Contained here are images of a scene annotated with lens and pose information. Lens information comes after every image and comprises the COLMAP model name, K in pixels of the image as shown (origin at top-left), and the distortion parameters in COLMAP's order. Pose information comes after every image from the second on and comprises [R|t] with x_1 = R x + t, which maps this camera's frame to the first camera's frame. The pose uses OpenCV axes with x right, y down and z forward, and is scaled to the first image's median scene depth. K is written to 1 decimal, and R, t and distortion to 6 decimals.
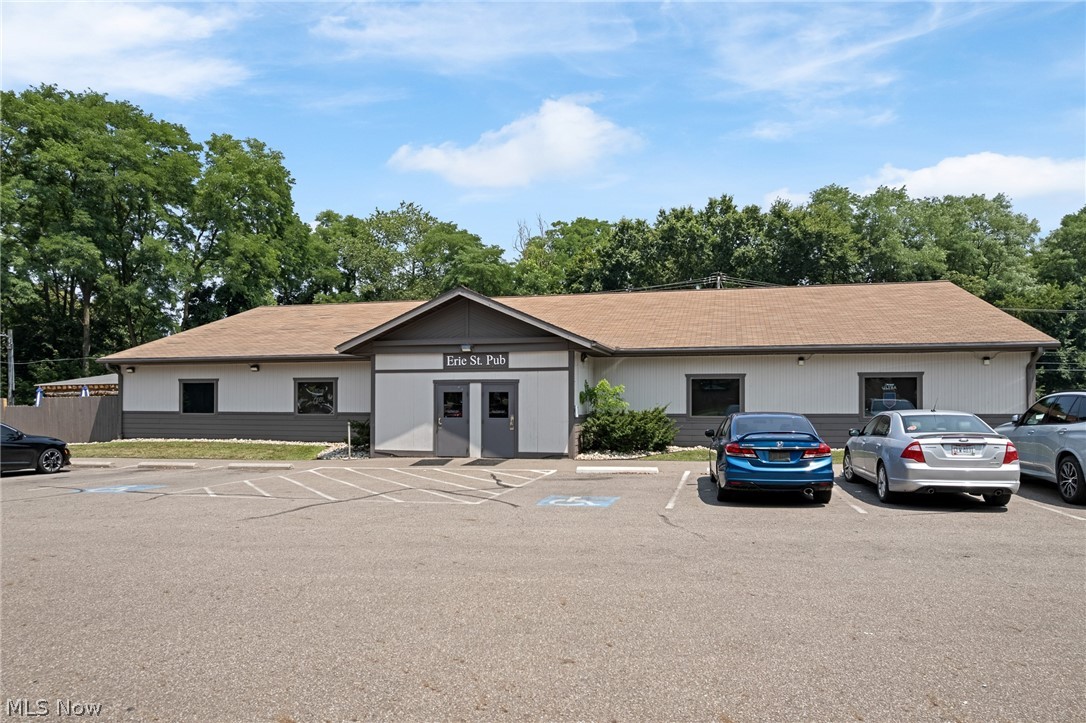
lens RADIAL K [[702.7, 0, 543.0], [0, 702.7, 361.5], [0, 0, 1]] dist [-0.066484, 0.053496]
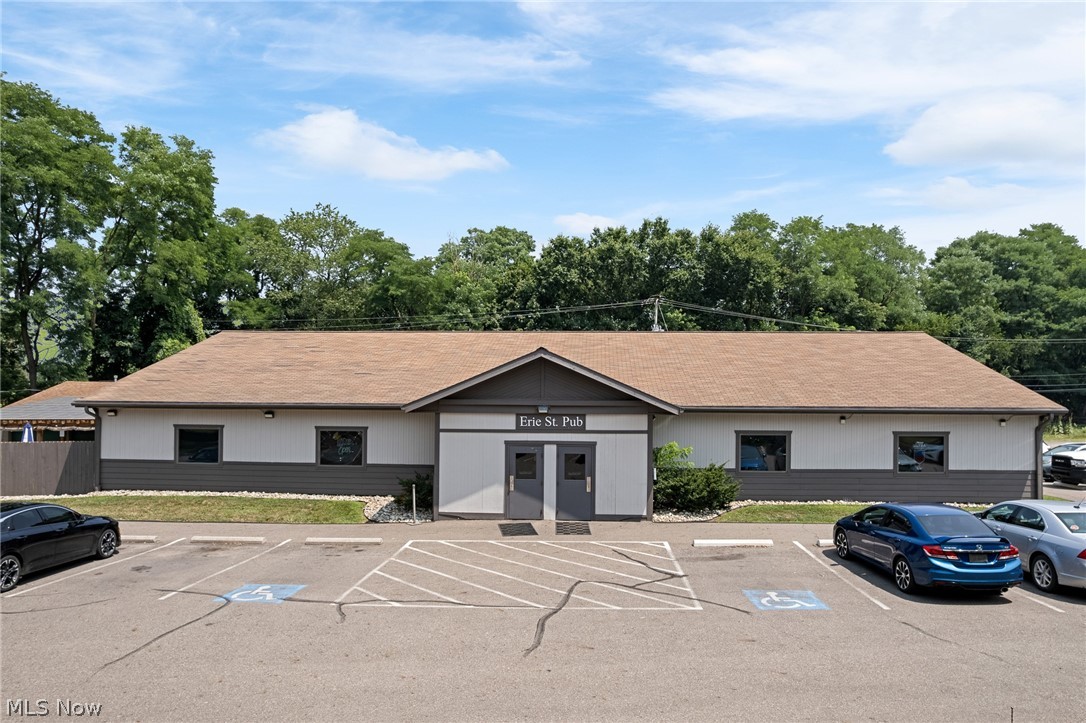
lens RADIAL K [[713.8, 0, 543.0], [0, 713.8, 361.5], [0, 0, 1]] dist [-0.049227, 0.028273]
pose [[0.983918, 0.015331, 0.177961, -0.208217], [-0.016033, 0.999868, 0.002506, -0.064326], [-0.177899, -0.005319, 0.984034, 0.008200]]
